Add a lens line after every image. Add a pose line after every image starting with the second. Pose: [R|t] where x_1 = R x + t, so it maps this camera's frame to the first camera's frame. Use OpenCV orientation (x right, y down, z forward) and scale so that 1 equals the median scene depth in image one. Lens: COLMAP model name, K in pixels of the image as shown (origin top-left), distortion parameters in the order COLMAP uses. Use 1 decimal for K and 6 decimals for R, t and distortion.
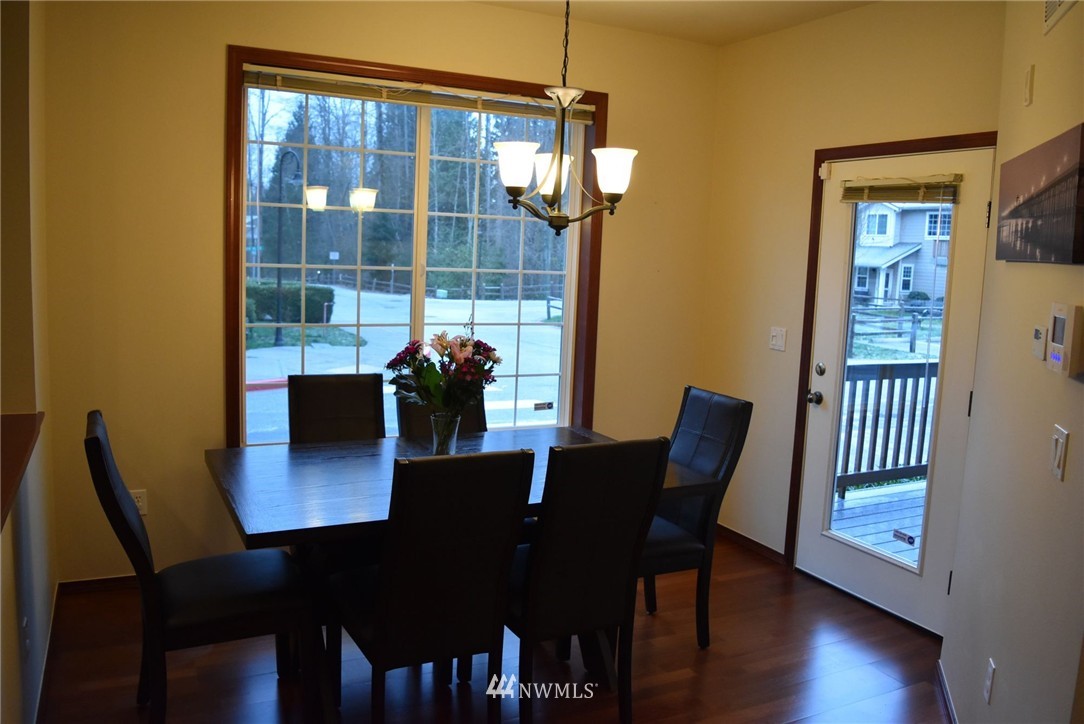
lens RADIAL K [[849.9, 0, 541.5], [0, 849.9, 358.8], [0, 0, 1]] dist [-0.097871, 0.024762]
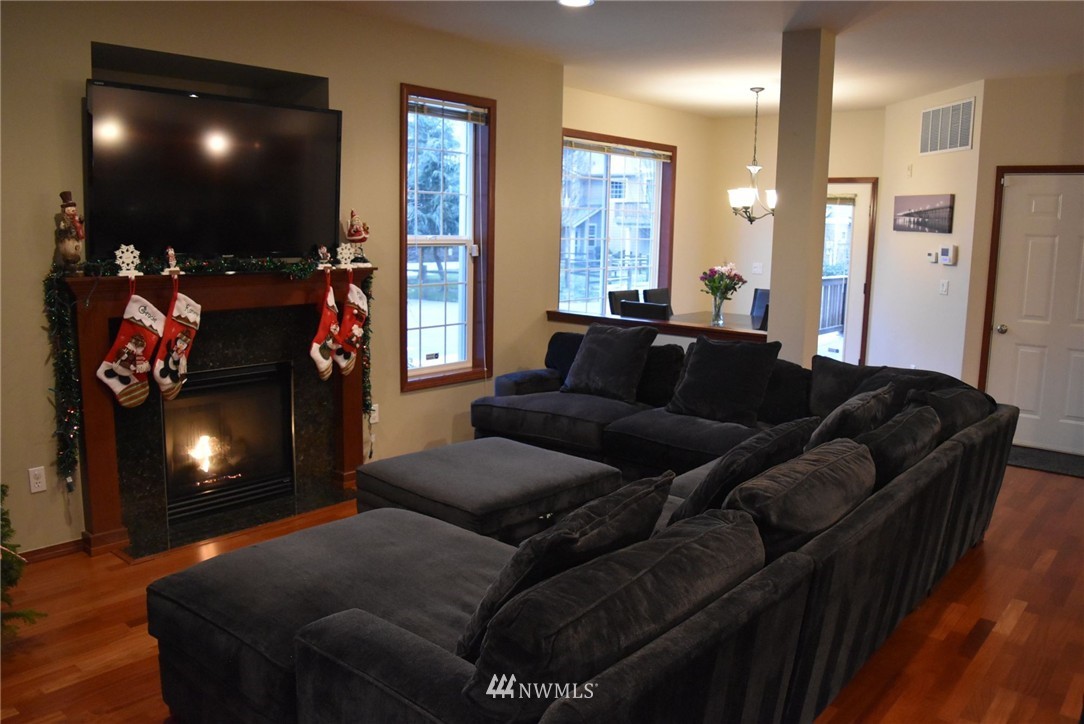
lens RADIAL K [[849.9, 0, 540.3], [0, 849.9, 352.9], [0, 0, 1]] dist [-0.097871, 0.024762]
pose [[0.919770, -0.079591, 0.384302, -1.228414], [0.065962, 0.996641, 0.048537, 0.056742], [-0.386874, -0.019294, 0.921931, -0.843782]]
